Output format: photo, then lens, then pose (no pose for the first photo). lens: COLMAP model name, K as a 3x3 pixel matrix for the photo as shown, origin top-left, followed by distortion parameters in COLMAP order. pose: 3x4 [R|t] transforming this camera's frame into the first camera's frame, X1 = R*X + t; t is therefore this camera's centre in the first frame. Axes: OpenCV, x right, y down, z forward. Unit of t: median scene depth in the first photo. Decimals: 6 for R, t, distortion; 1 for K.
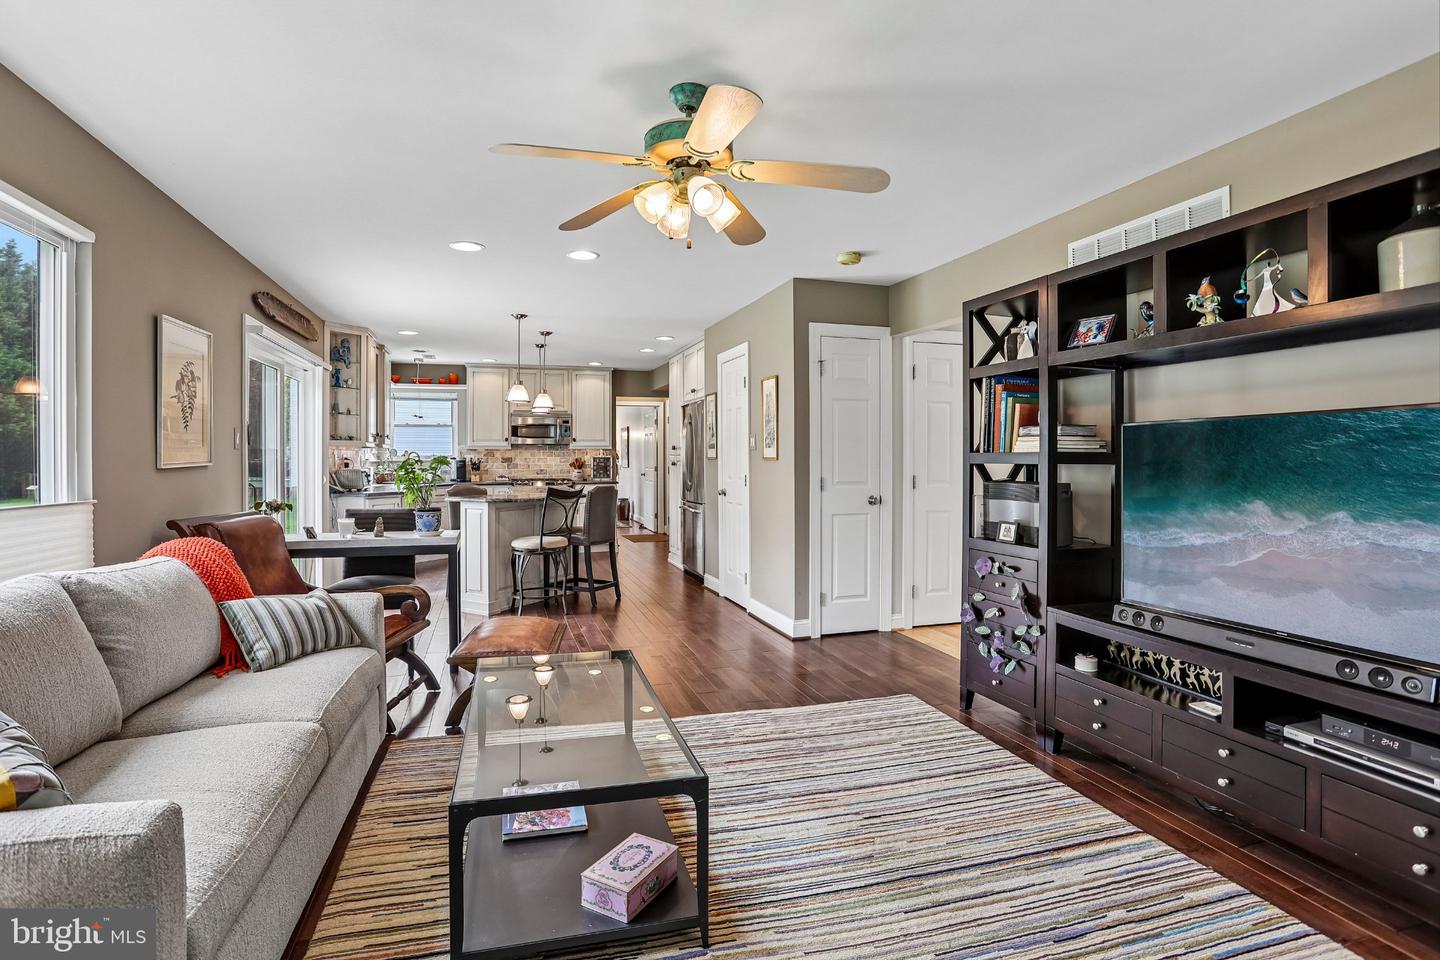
lens RADIAL K [[708.1, 0, 697.0], [0, 708.1, 460.0], [0, 0, 1]] dist [-0.074132, 0.034329]
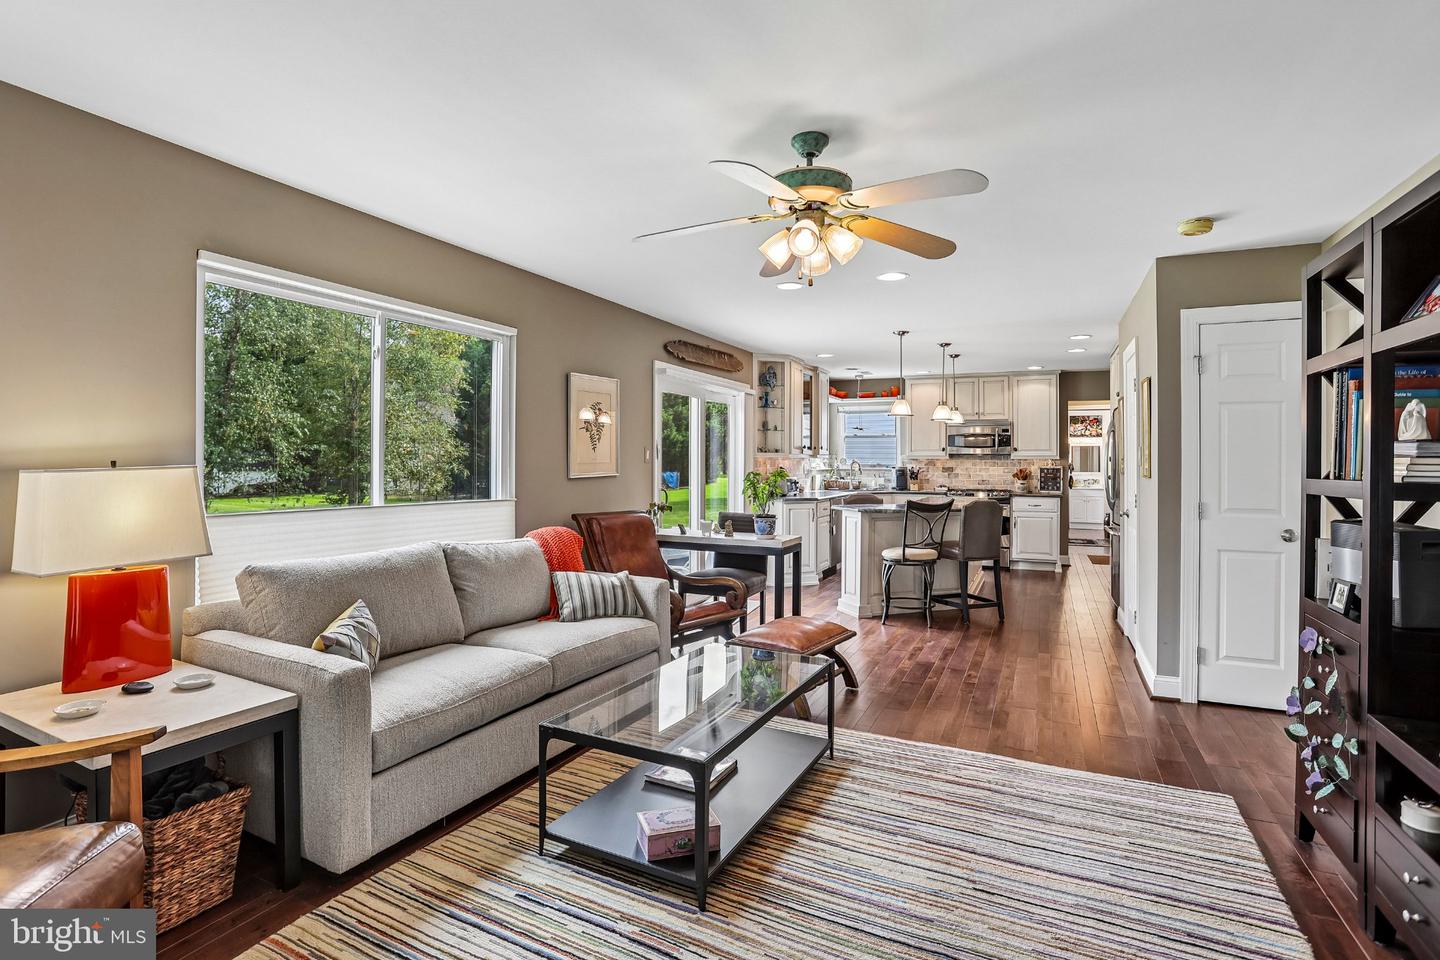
lens RADIAL K [[708.1, 0, 697.0], [0, 708.1, 460.0], [0, 0, 1]] dist [-0.074132, 0.034329]
pose [[0.737453, 0.004510, -0.675383, 0.365604], [-0.008403, 0.999962, -0.002498, -0.020969], [0.675346, 0.007518, 0.737463, 0.062204]]
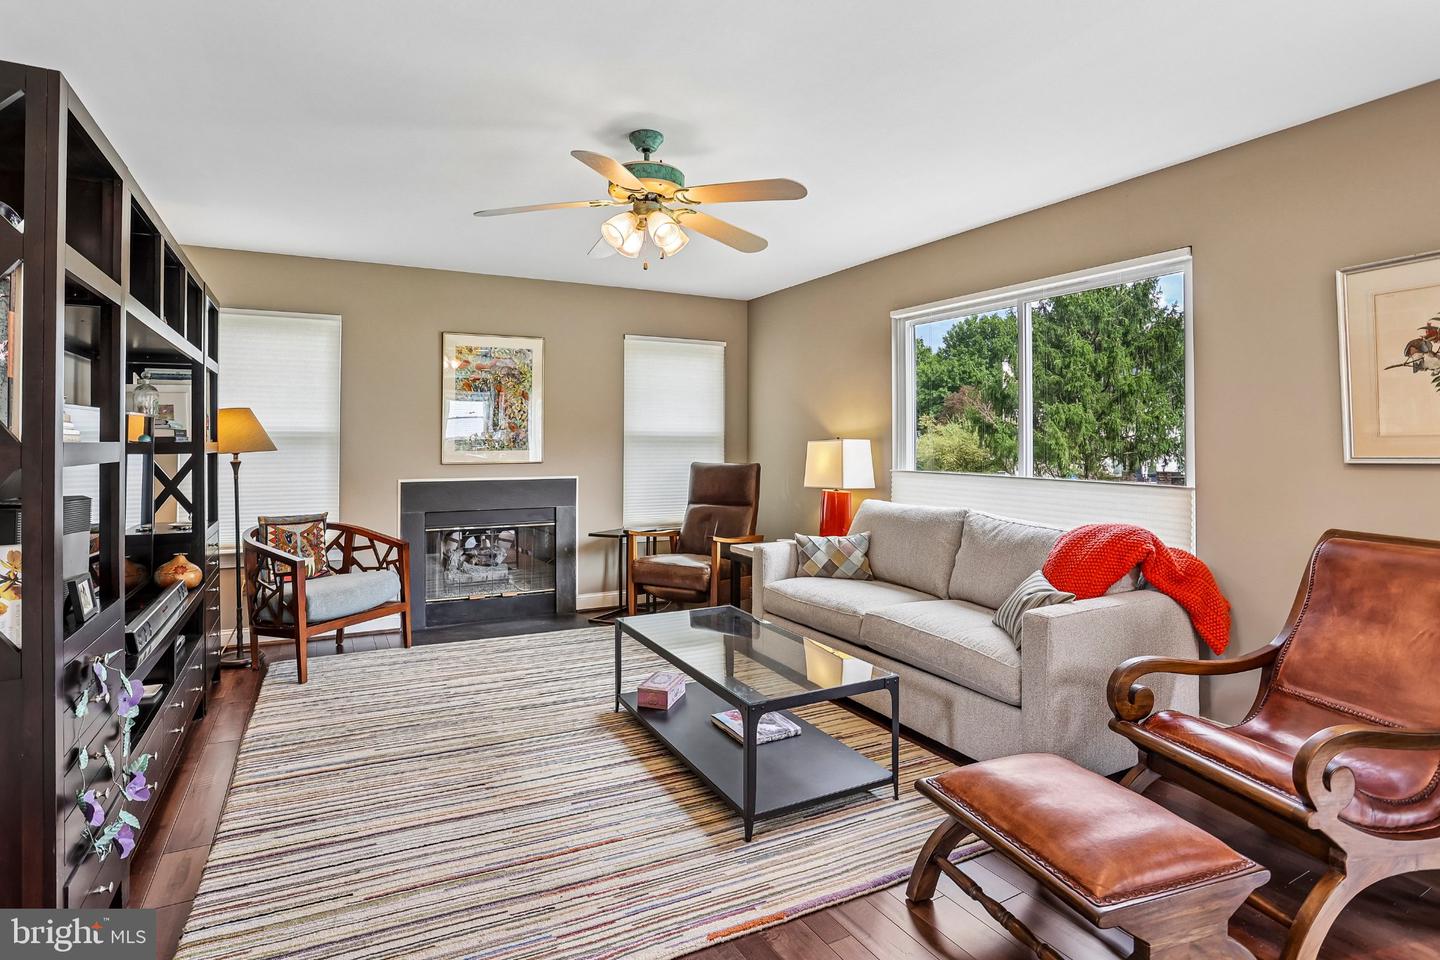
lens RADIAL K [[708.1, 0, 697.0], [0, 708.1, 460.0], [0, 0, 1]] dist [-0.074132, 0.034329]
pose [[-0.976965, 0.003237, -0.213374, 0.092804], [-0.000487, 0.999849, 0.017399, -0.003296], [0.213398, 0.017102, -0.976816, 1.345701]]
